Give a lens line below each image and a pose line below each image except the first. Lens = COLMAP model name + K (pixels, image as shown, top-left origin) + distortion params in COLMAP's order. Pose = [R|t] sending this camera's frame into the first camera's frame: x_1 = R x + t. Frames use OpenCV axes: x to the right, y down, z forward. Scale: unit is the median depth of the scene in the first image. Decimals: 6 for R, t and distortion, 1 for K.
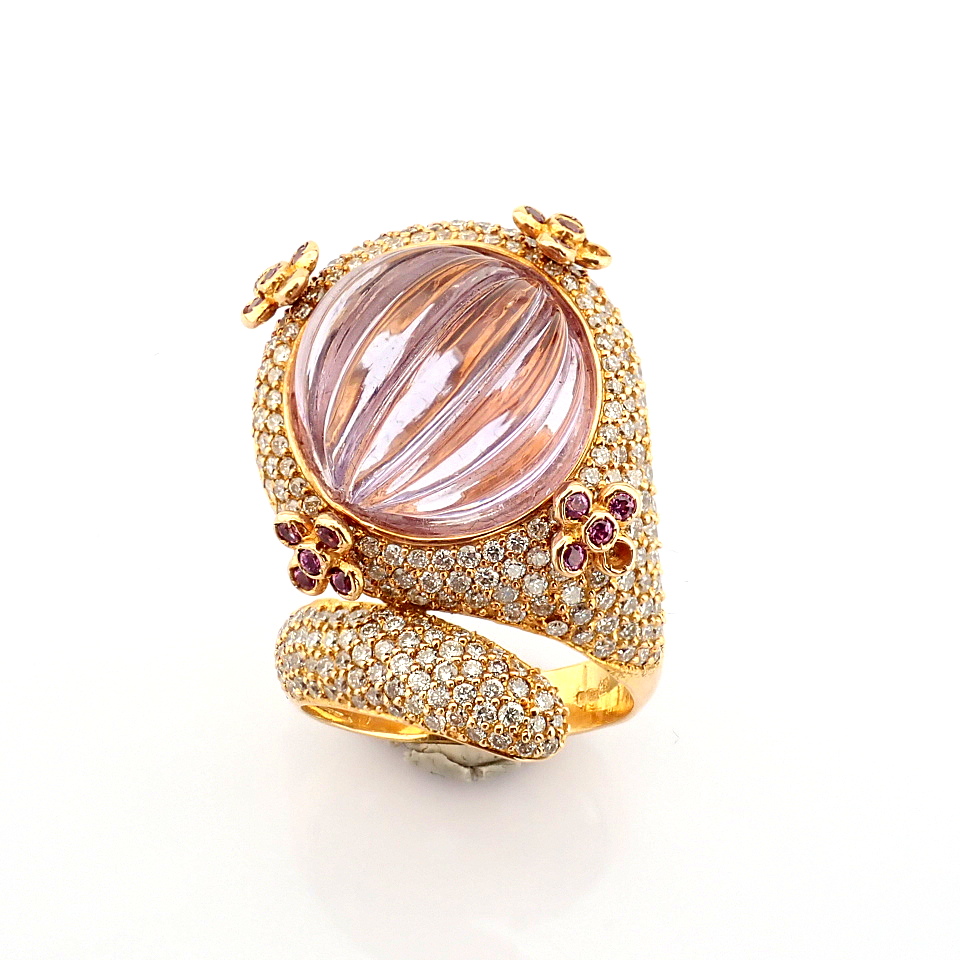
lens RADIAL K [[2149.4, 0, 480.0], [0, 2149.4, 480.0], [0, 0, 1]] dist [-0.056959, -0.162007]
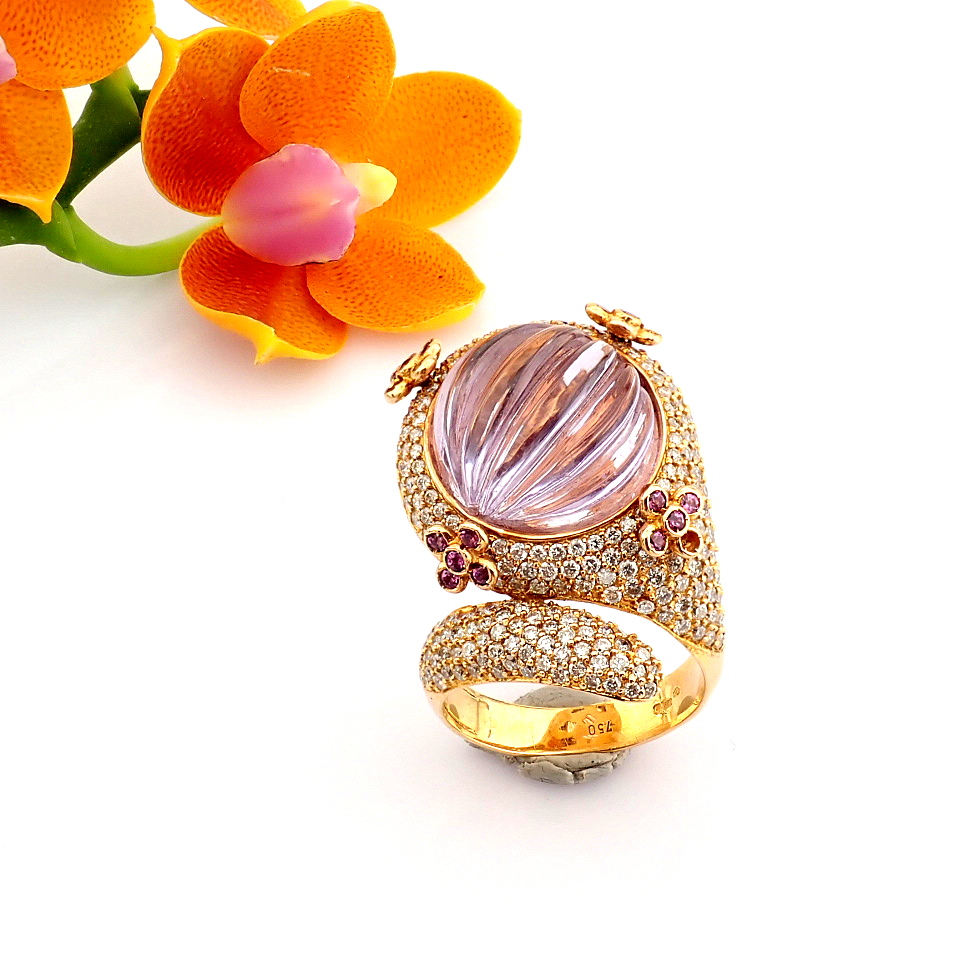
lens RADIAL K [[2149.4, 0, 480.0], [0, 2149.4, 480.0], [0, 0, 1]] dist [-0.056959, -0.162007]
pose [[0.997635, -0.058001, 0.036872, -0.107824], [0.064581, 0.974658, -0.214176, 0.266377], [-0.023516, 0.216051, 0.976099, -0.279457]]
